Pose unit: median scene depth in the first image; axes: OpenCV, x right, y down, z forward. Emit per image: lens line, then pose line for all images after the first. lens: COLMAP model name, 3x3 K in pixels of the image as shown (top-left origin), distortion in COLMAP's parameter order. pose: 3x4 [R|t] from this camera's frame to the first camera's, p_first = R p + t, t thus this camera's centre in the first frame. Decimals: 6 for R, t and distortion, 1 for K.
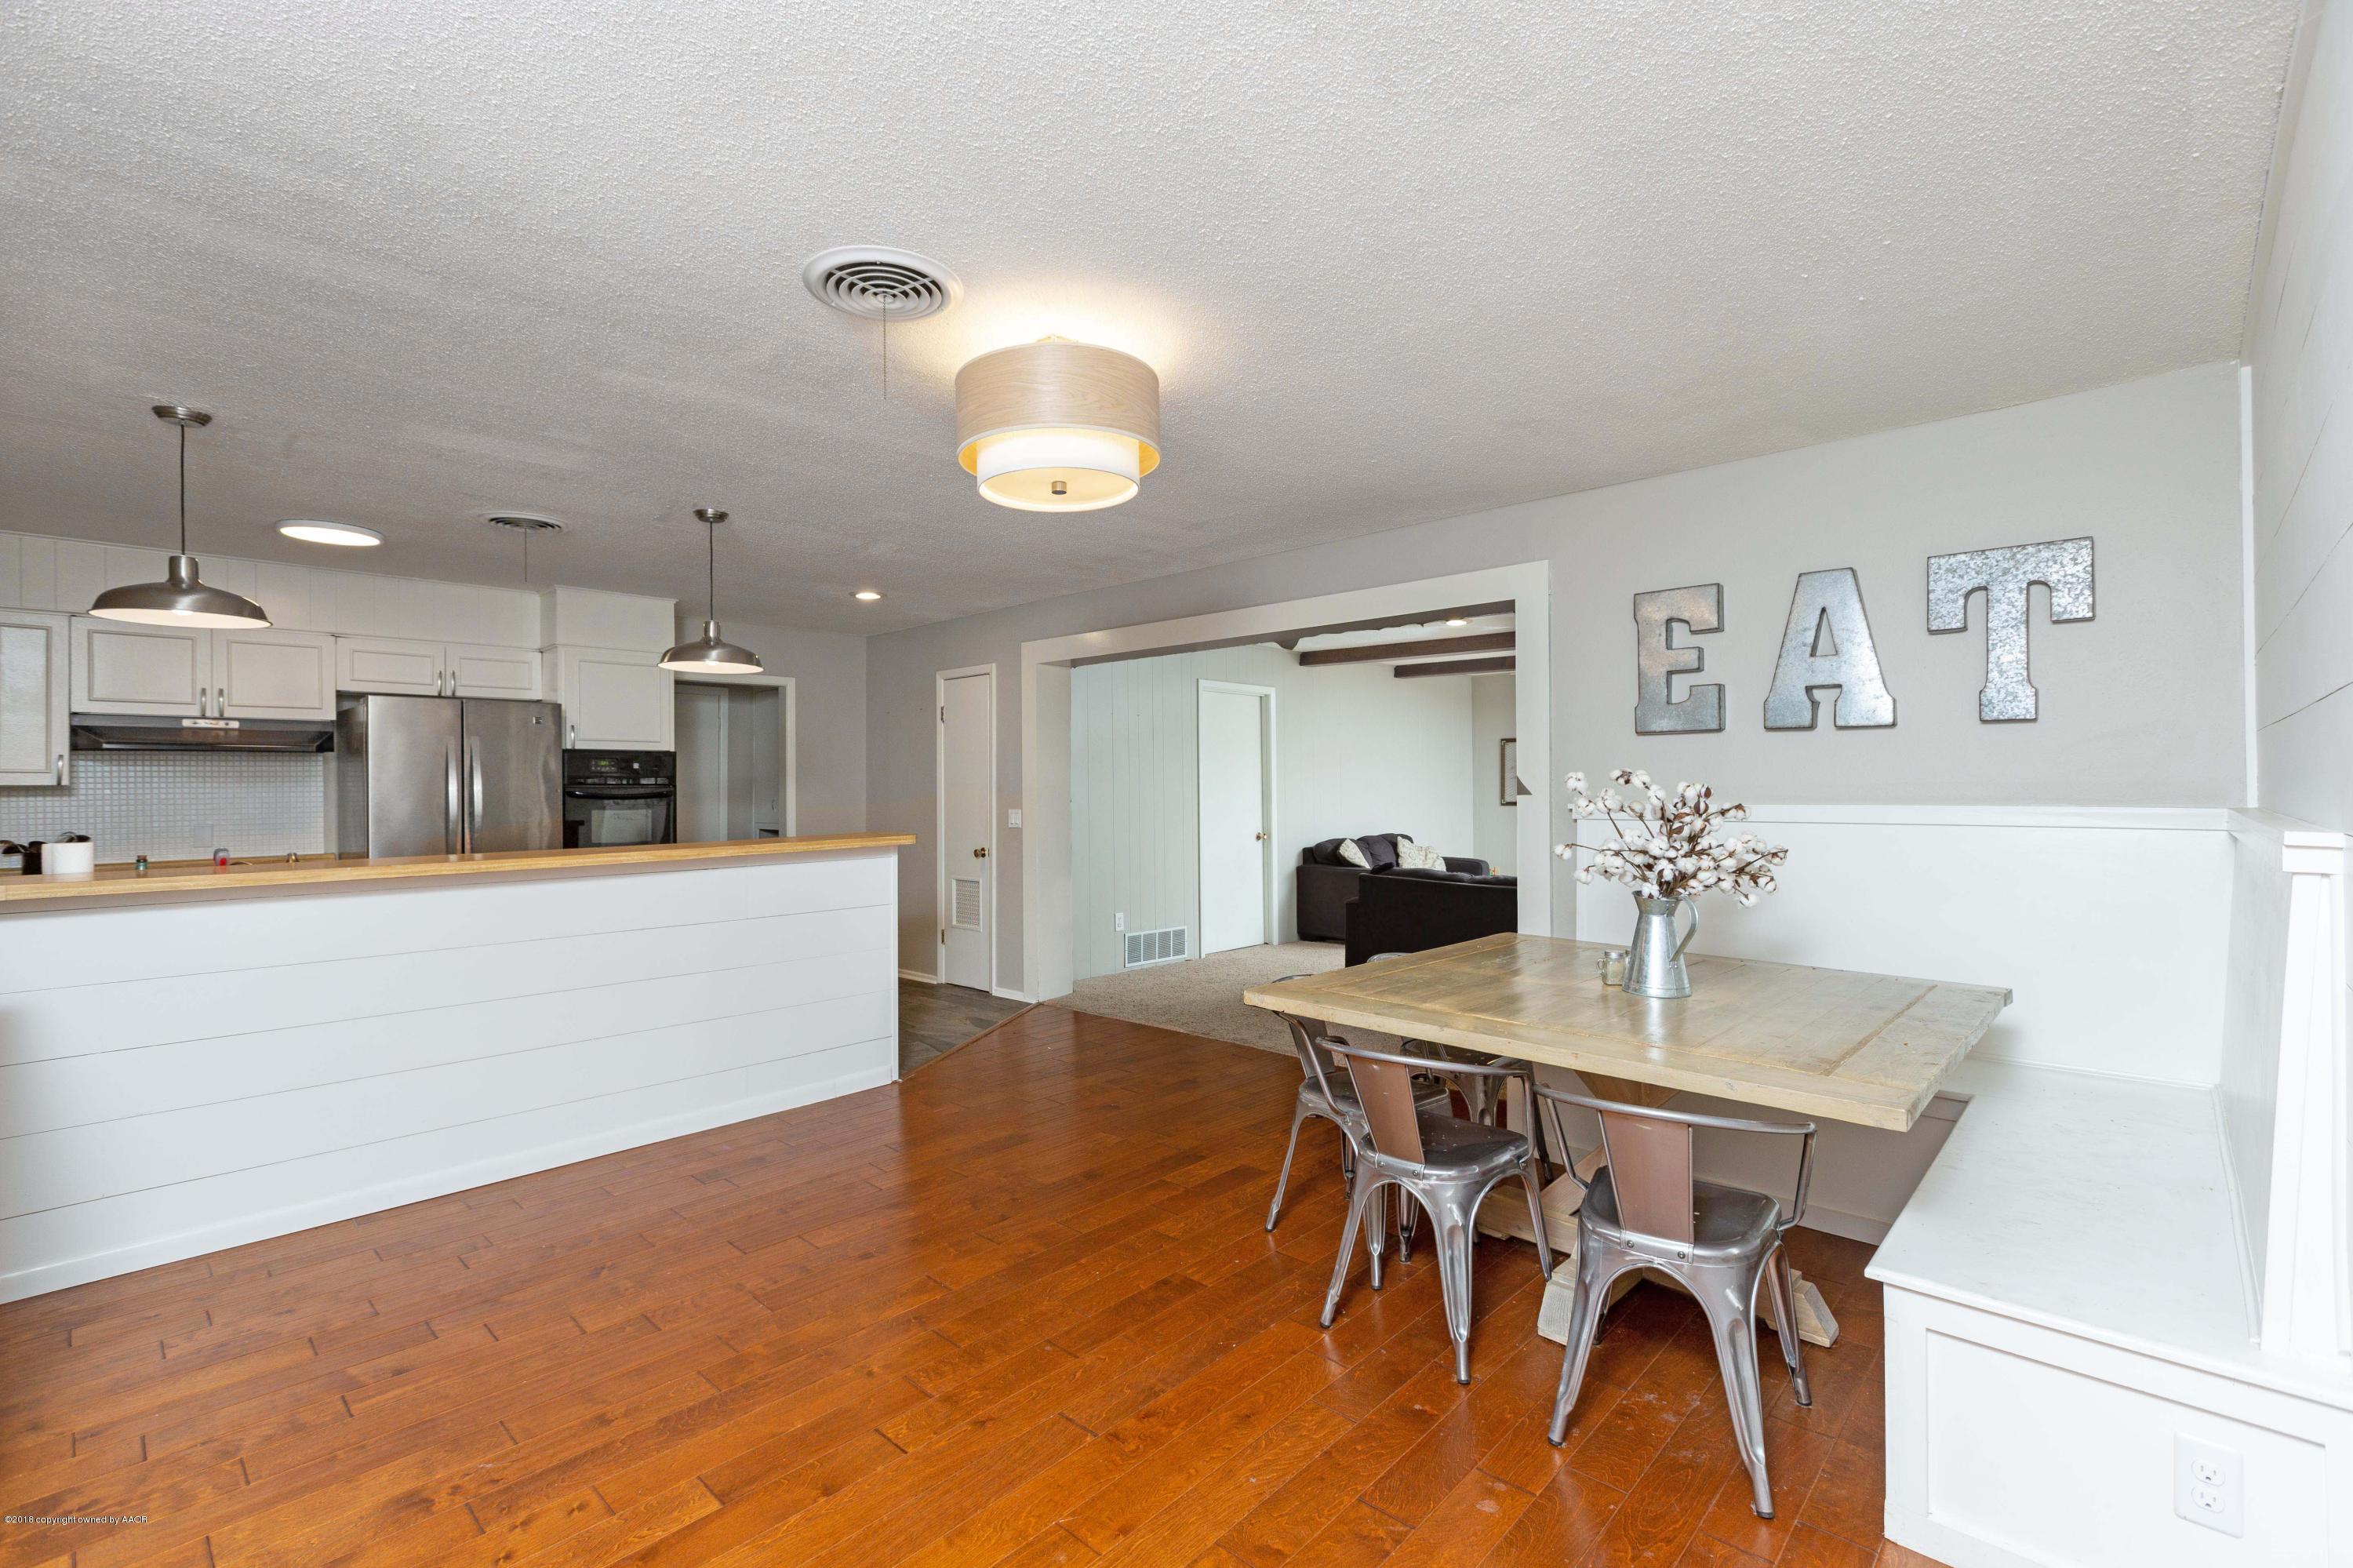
lens RADIAL K [[1045.2, 0, 1163.3], [0, 1045.2, 780.9], [0, 0, 1]] dist [-0.000437, 0.001585]
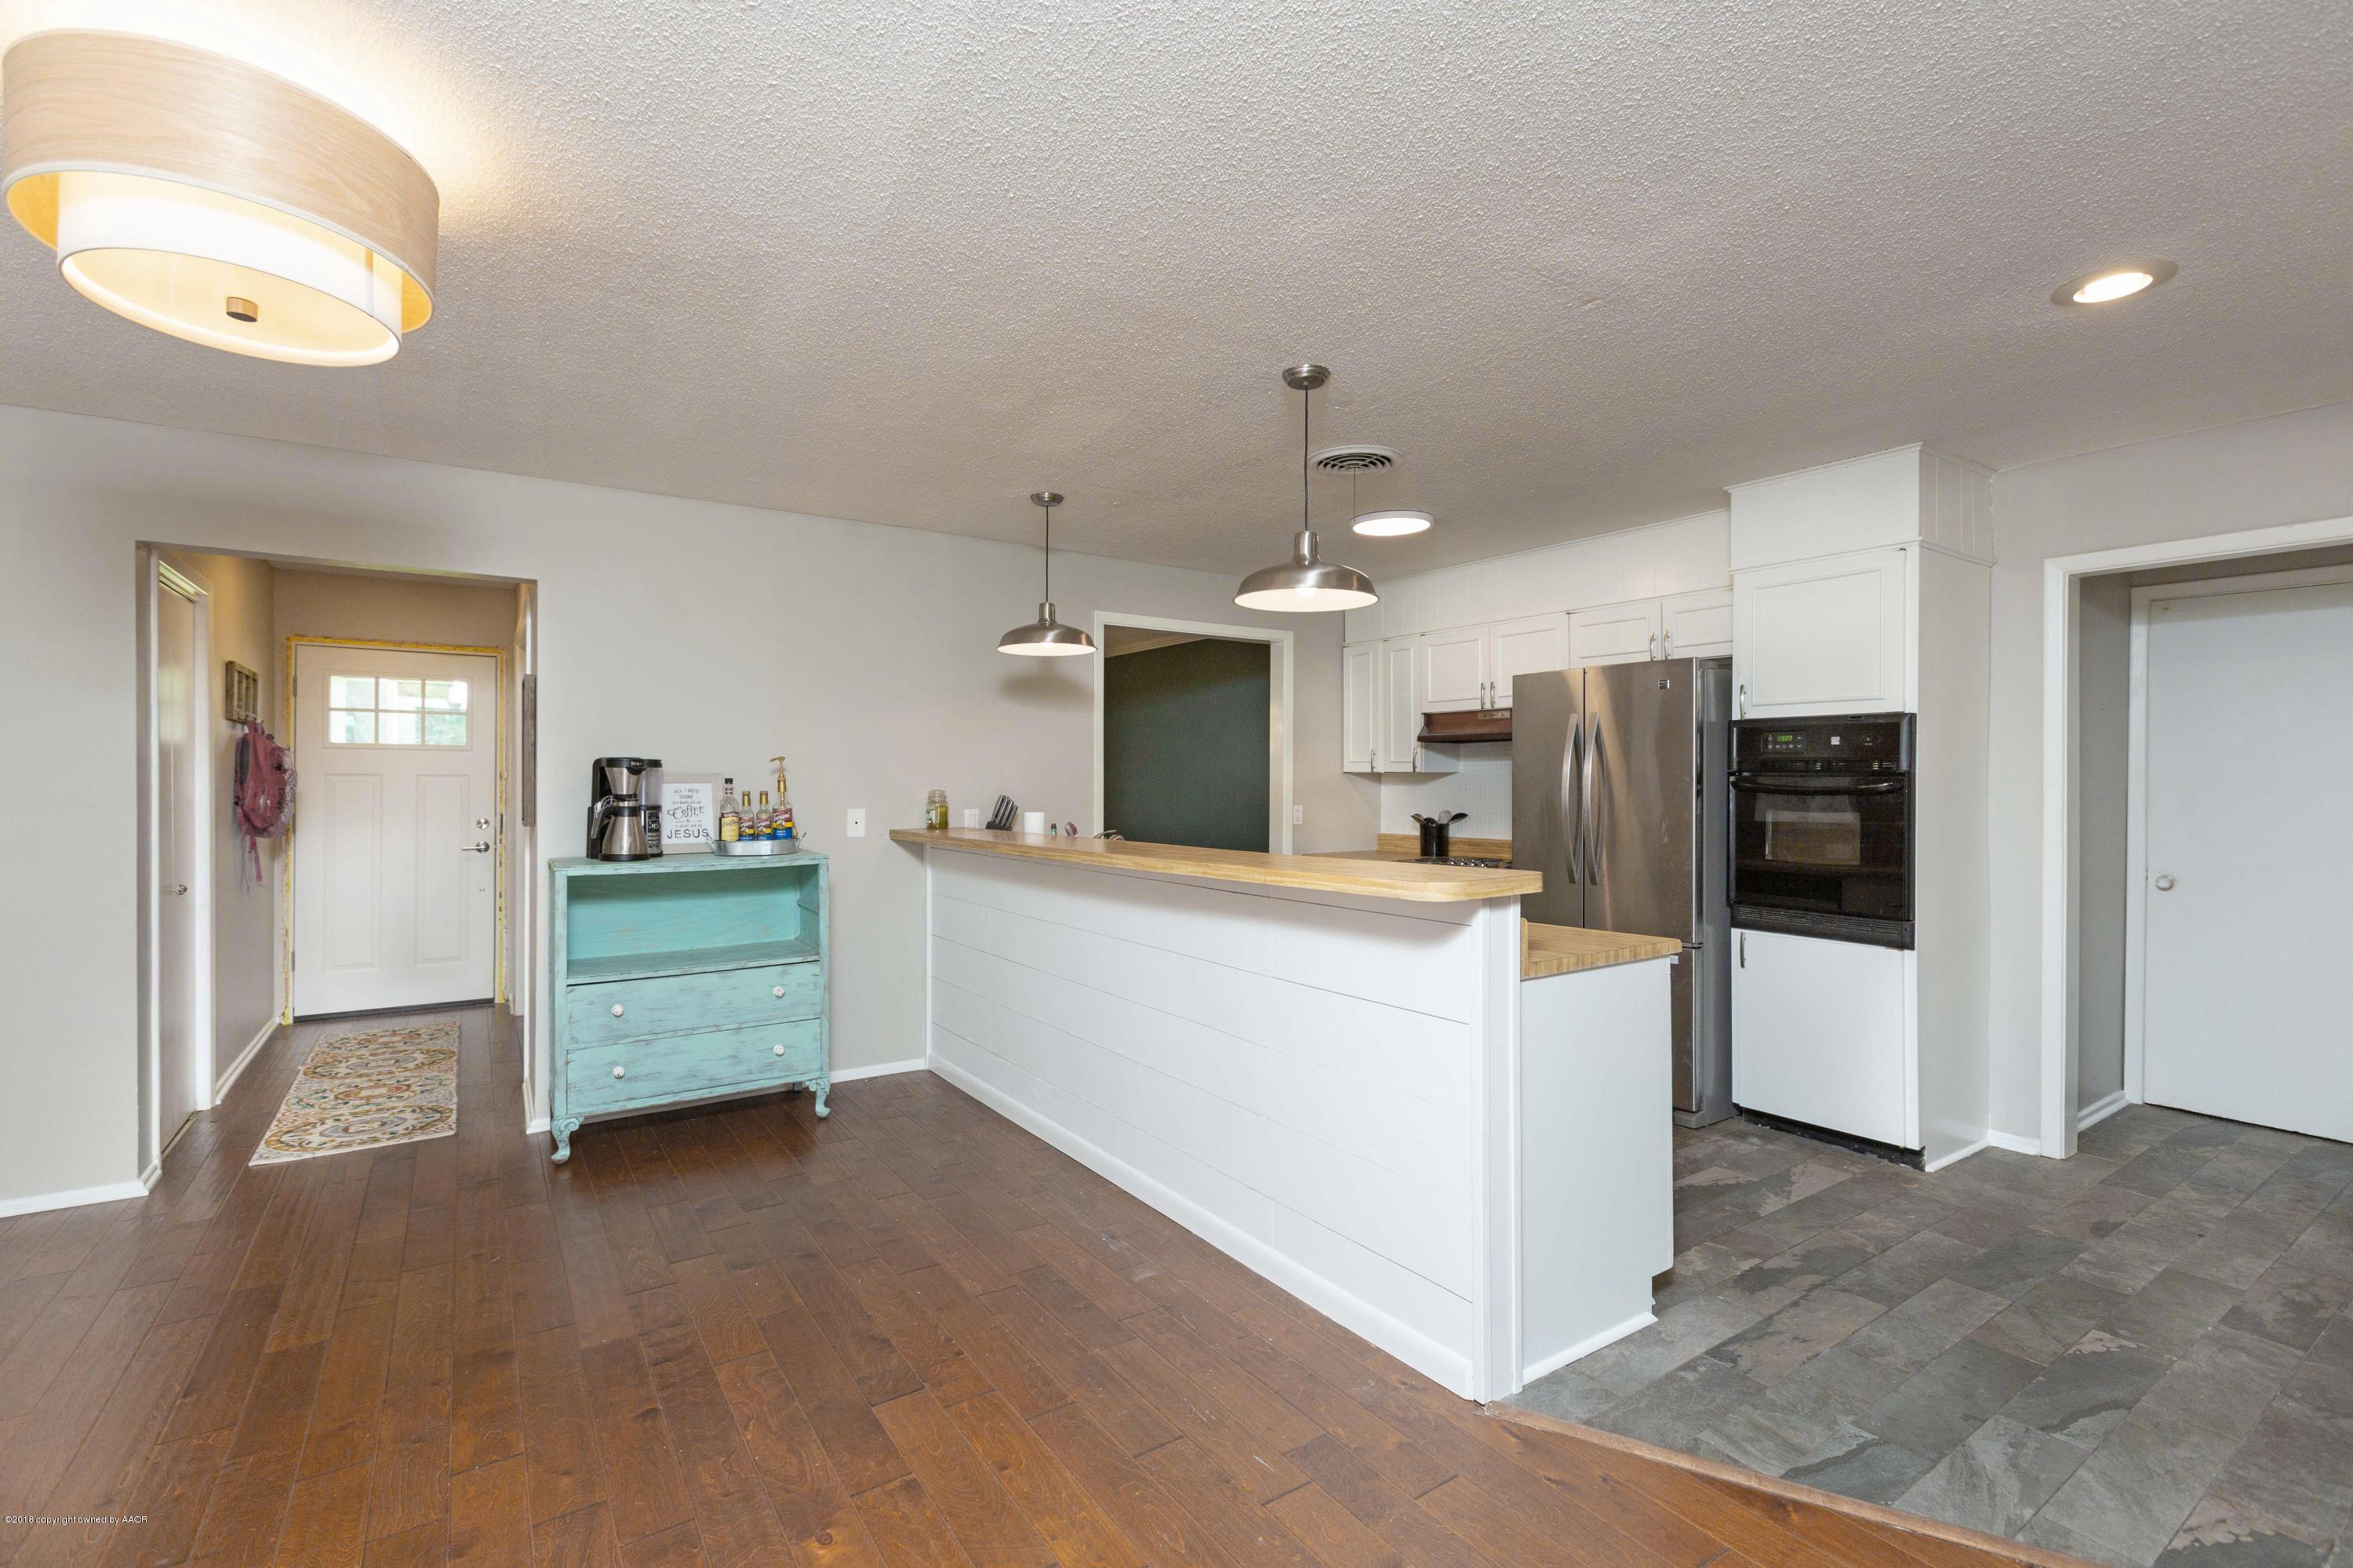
lens RADIAL K [[1045.2, 0, 1163.3], [0, 1045.2, 780.9], [0, 0, 1]] dist [-0.000437, 0.001585]
pose [[-0.217888, 0.009057, -0.975932, 0.234799], [0.003997, 0.999957, 0.008387, 0.002824], [0.975966, -0.002074, -0.217915, 0.980296]]
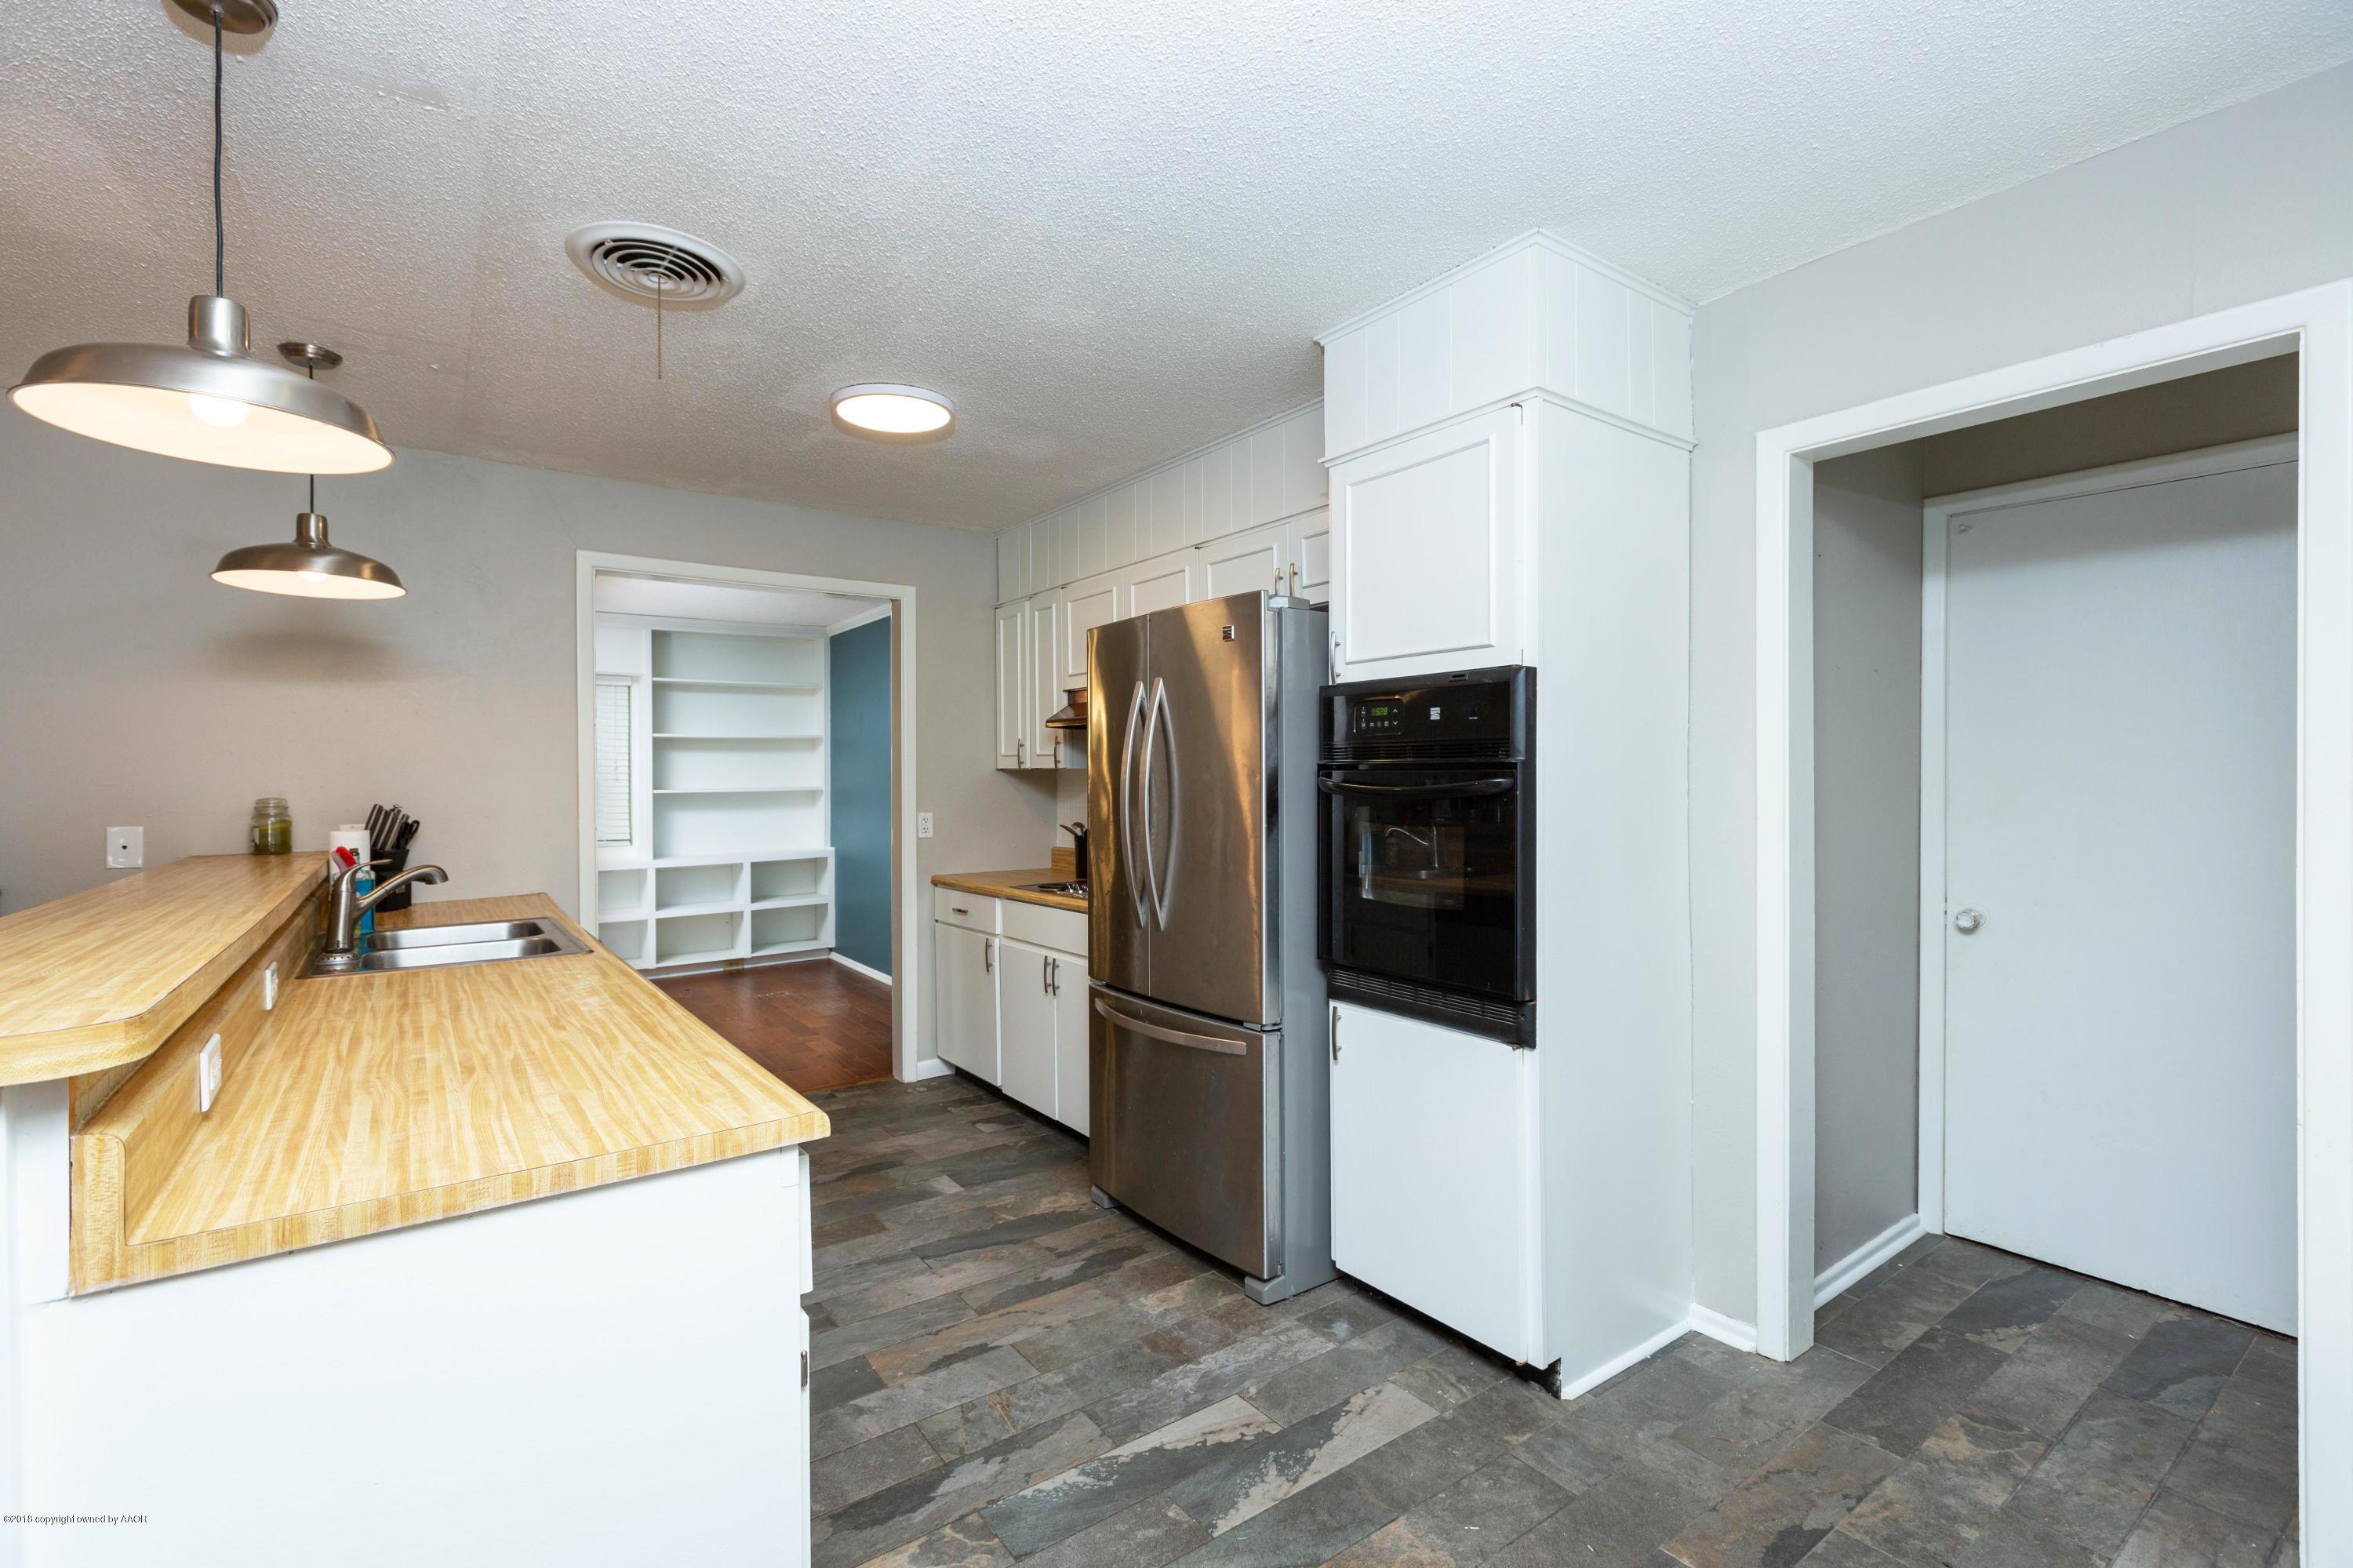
lens RADIAL K [[1045.2, 0, 1163.3], [0, 1045.2, 780.9], [0, 0, 1]] dist [-0.000437, 0.001585]
pose [[-0.184452, 0.014173, -0.982739, -0.134113], [0.009728, 0.999873, 0.012594, 0.005743], [0.982793, -0.007237, -0.184566, 1.271947]]
